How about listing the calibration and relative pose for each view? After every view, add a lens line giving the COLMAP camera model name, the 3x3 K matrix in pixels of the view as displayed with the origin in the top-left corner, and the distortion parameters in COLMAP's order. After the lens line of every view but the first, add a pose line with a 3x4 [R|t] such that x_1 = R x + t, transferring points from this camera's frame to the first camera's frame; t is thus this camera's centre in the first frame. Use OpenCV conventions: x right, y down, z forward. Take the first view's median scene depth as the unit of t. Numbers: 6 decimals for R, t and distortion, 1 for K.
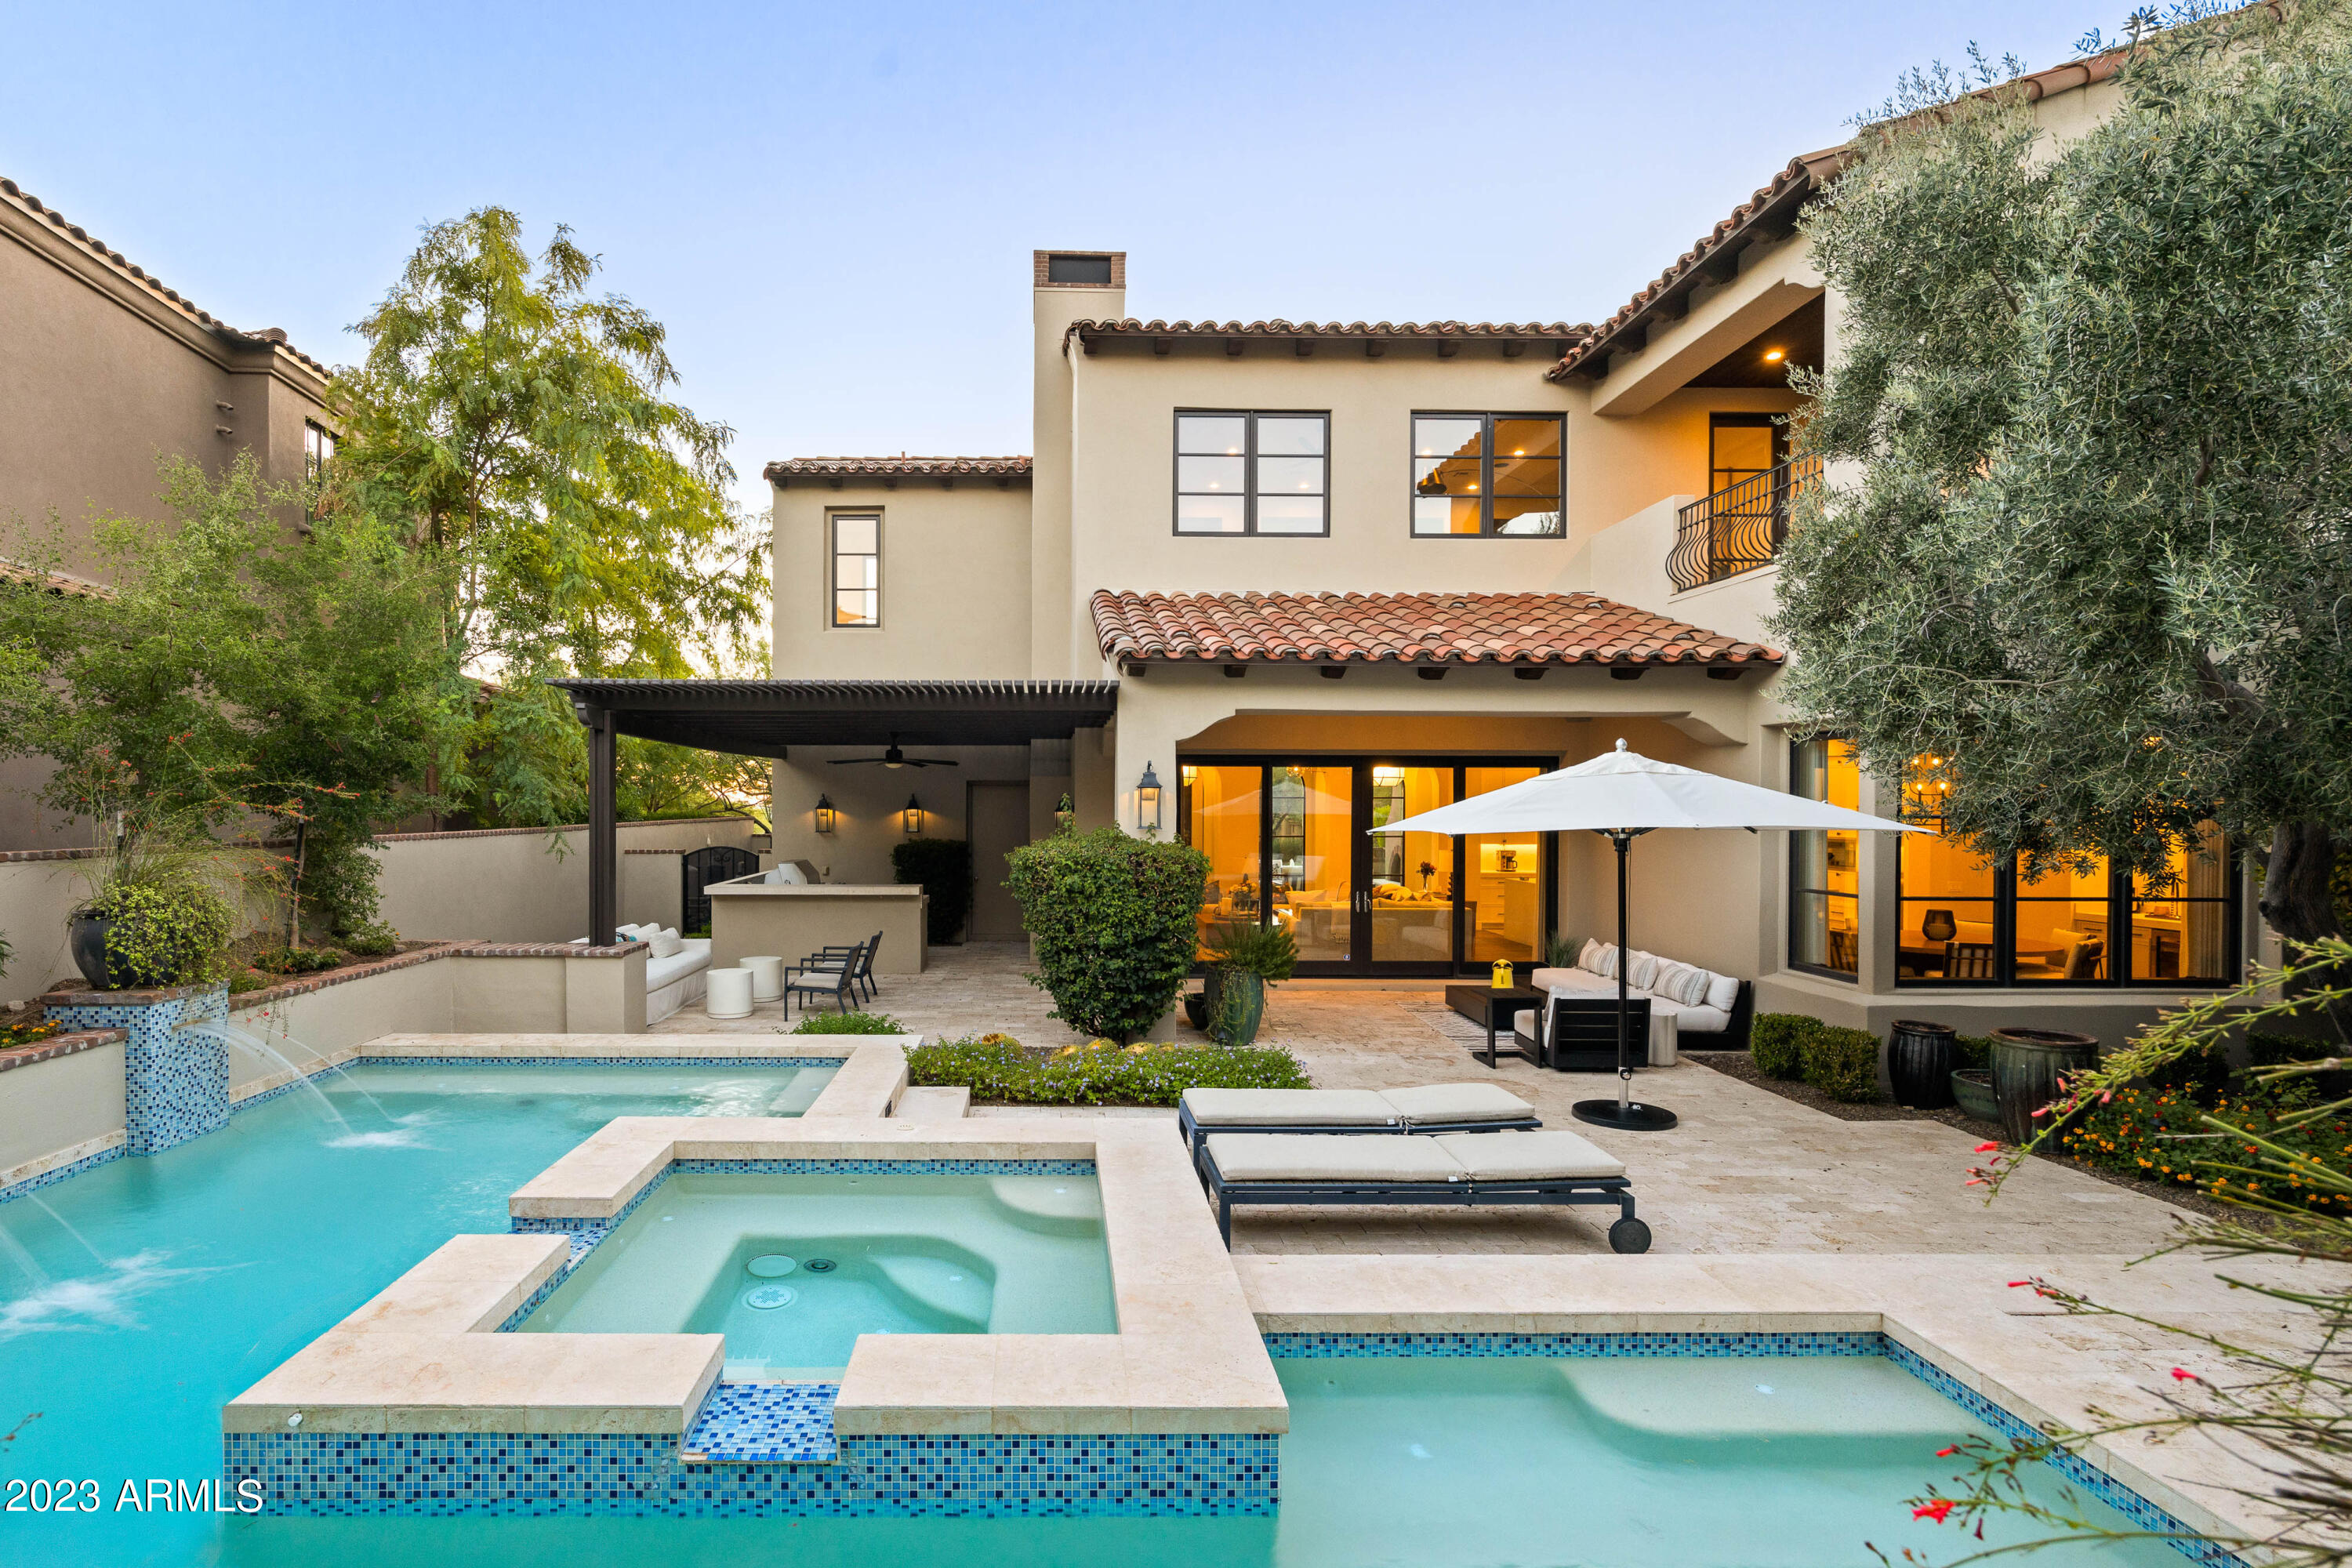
lens RADIAL K [[1166.7, 0, 1074.4], [0, 1166.7, 808.3], [0, 0, 1]] dist [-0.004474, -0.000543]
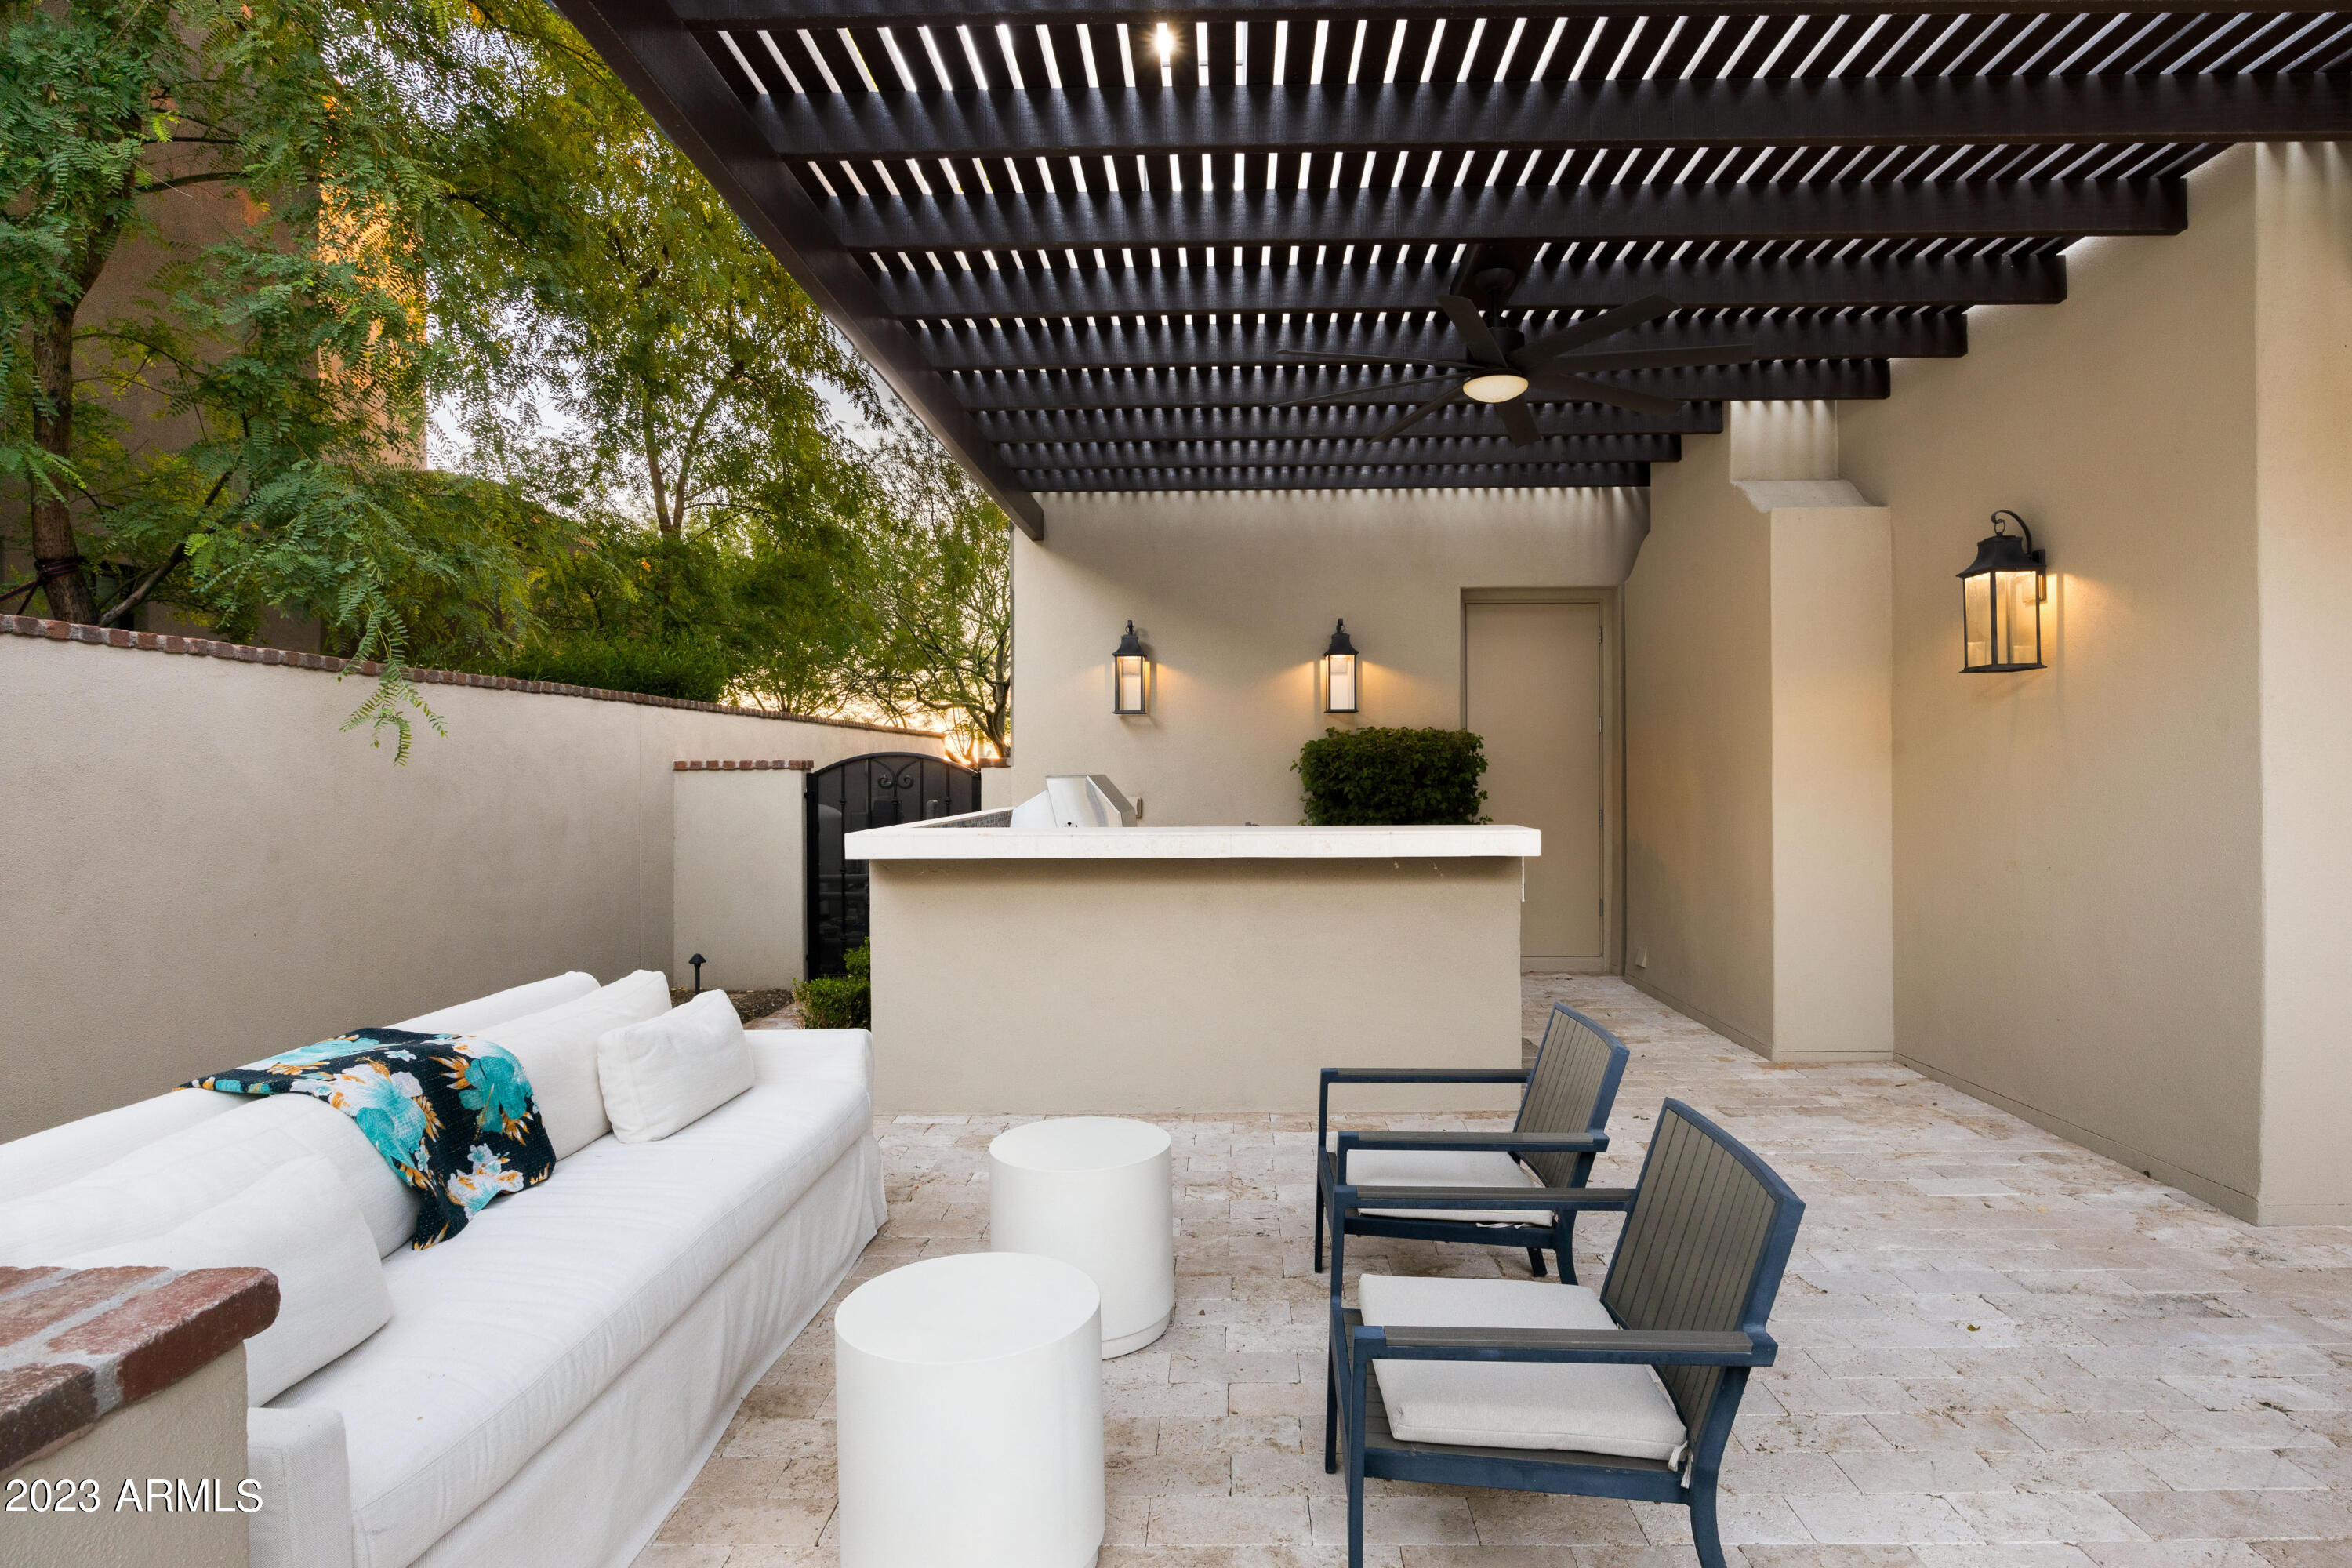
lens RADIAL K [[1274.4, 0, 1182.6], [0, 1274.4, 788.7], [0, 0, 1]] dist [0.001038, 0.000035]
pose [[0.998246, -0.007583, -0.058715, -0.220910], [0.008181, 0.999917, 0.009938, 0.055931], [0.058634, -0.010401, 0.998225, 0.708696]]
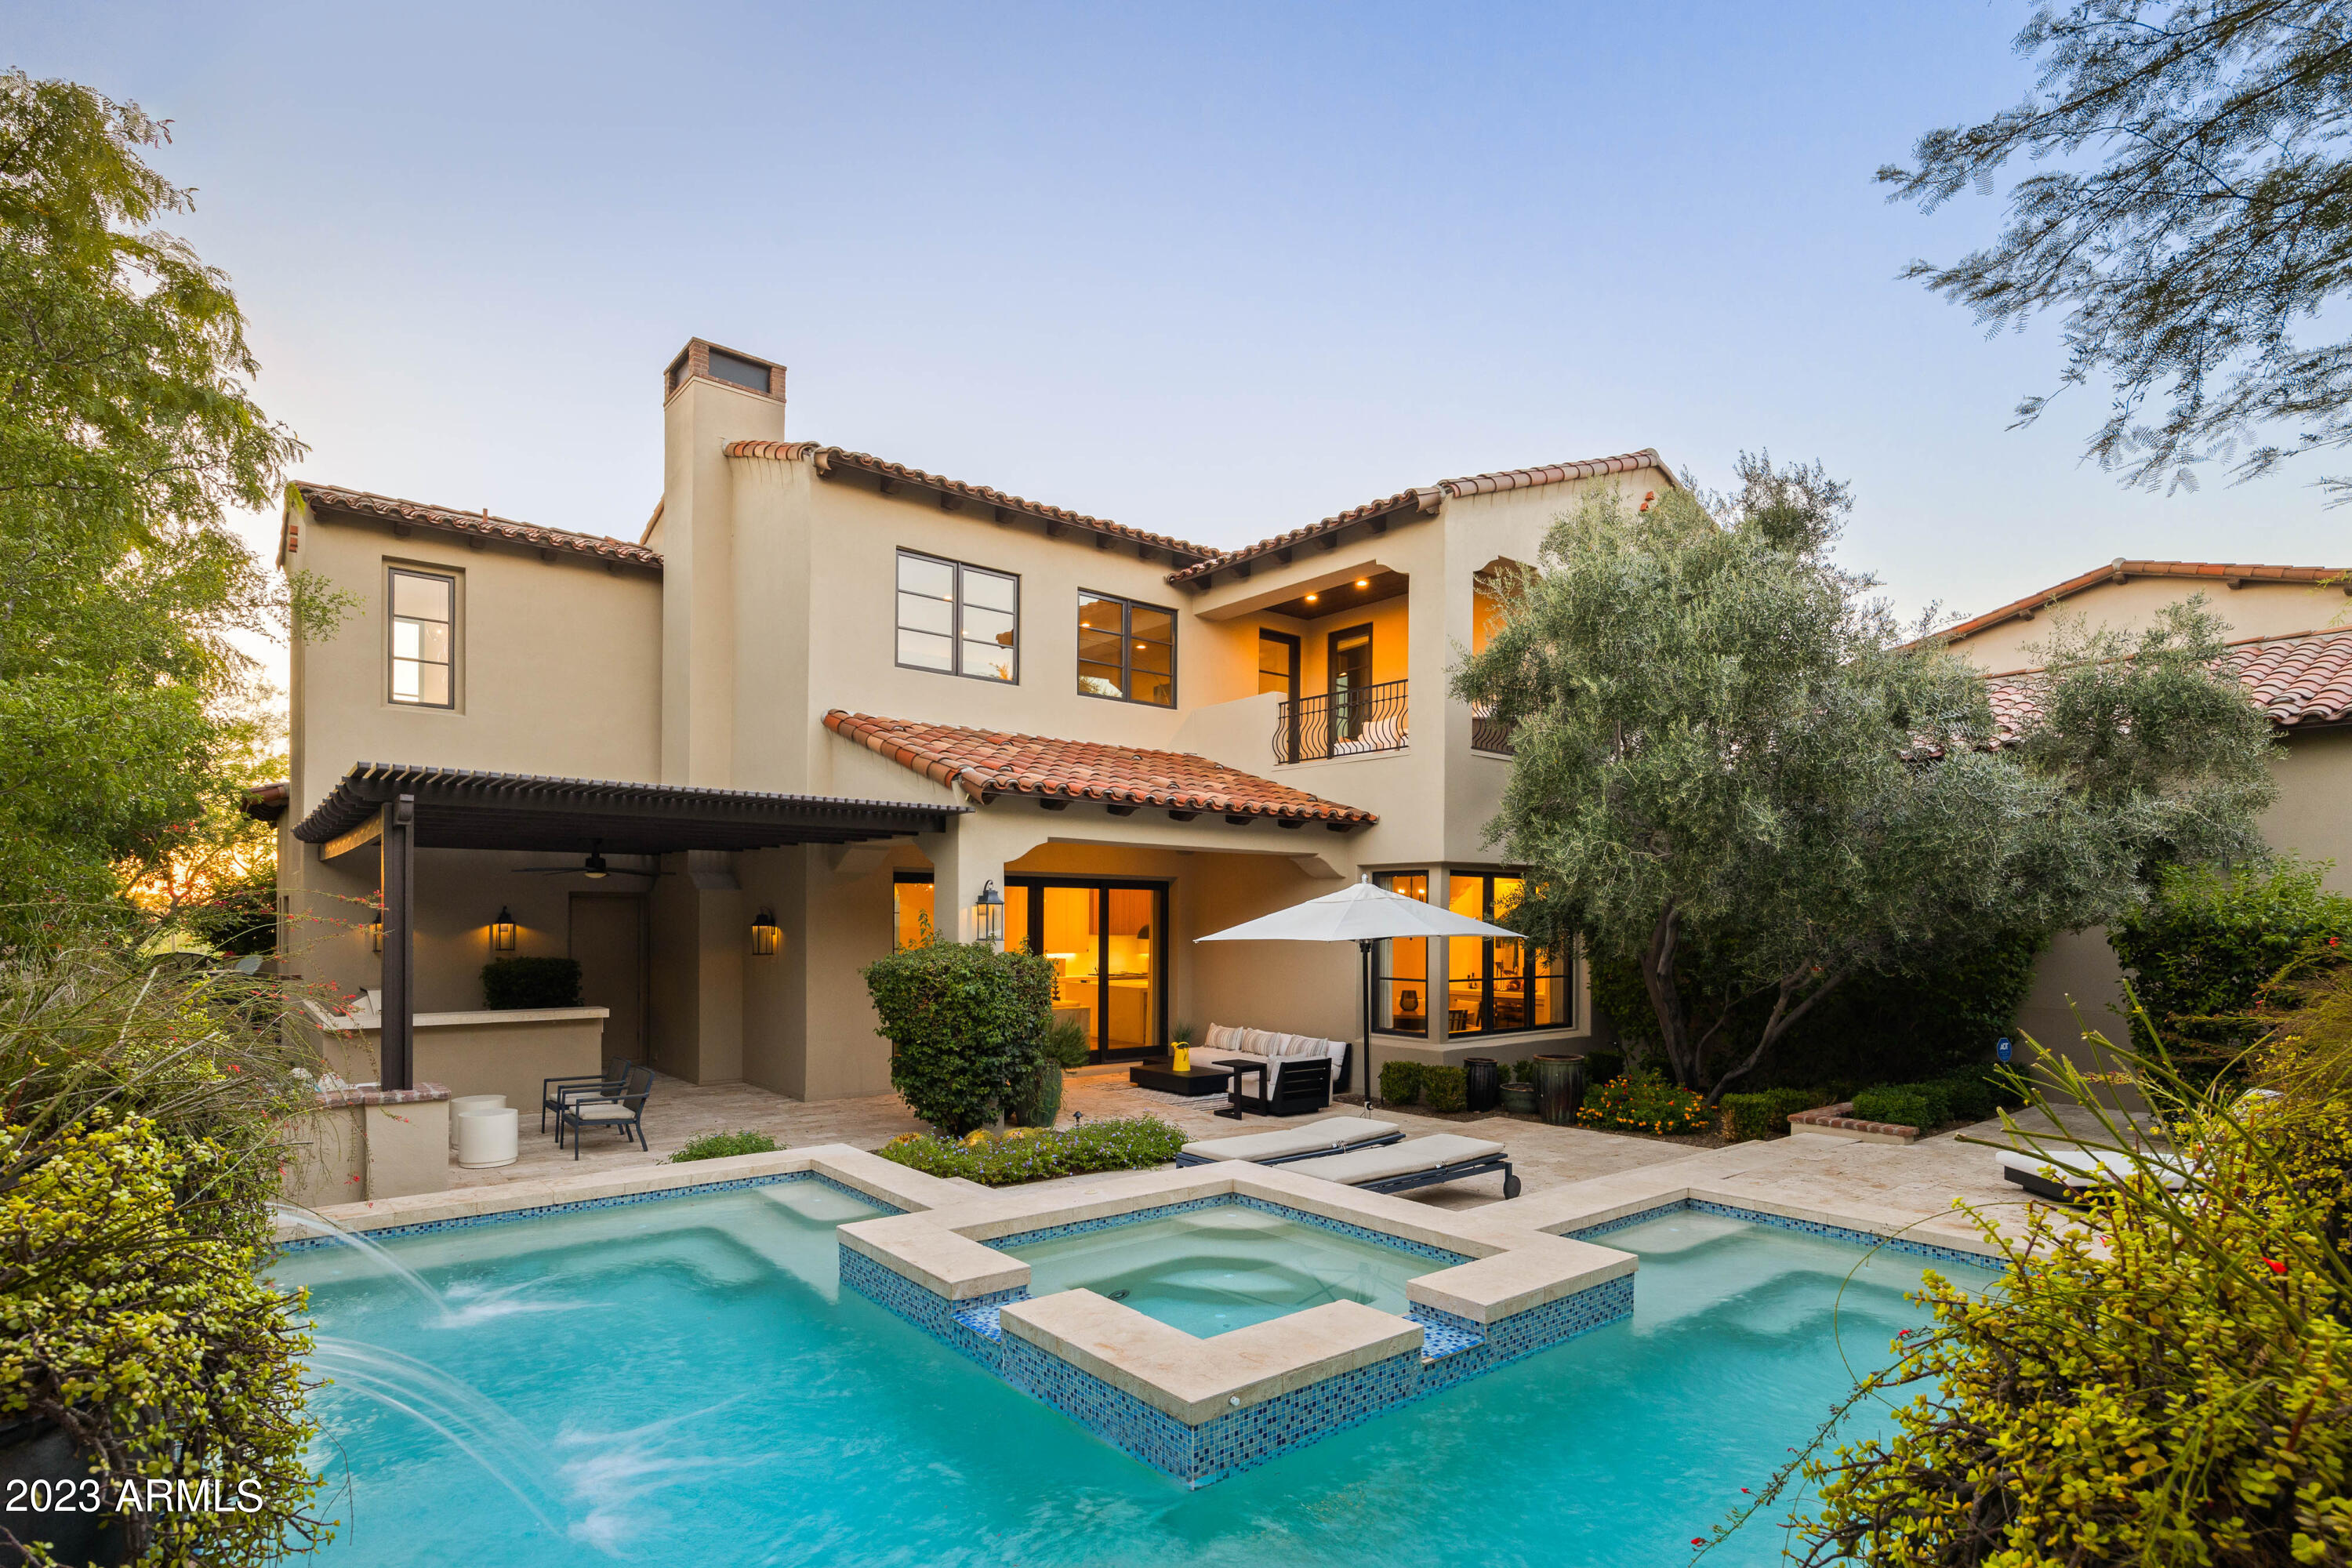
lens RADIAL K [[1166.7, 0, 1179.7], [0, 1166.7, 921.6], [0, 0, 1]] dist [-0.004474, -0.000543]
pose [[0.780764, 0.000995, 0.624825, -0.378306], [-0.000834, 1.000000, -0.000550, -0.000506], [-0.624825, -0.000092, 0.780765, 0.008757]]
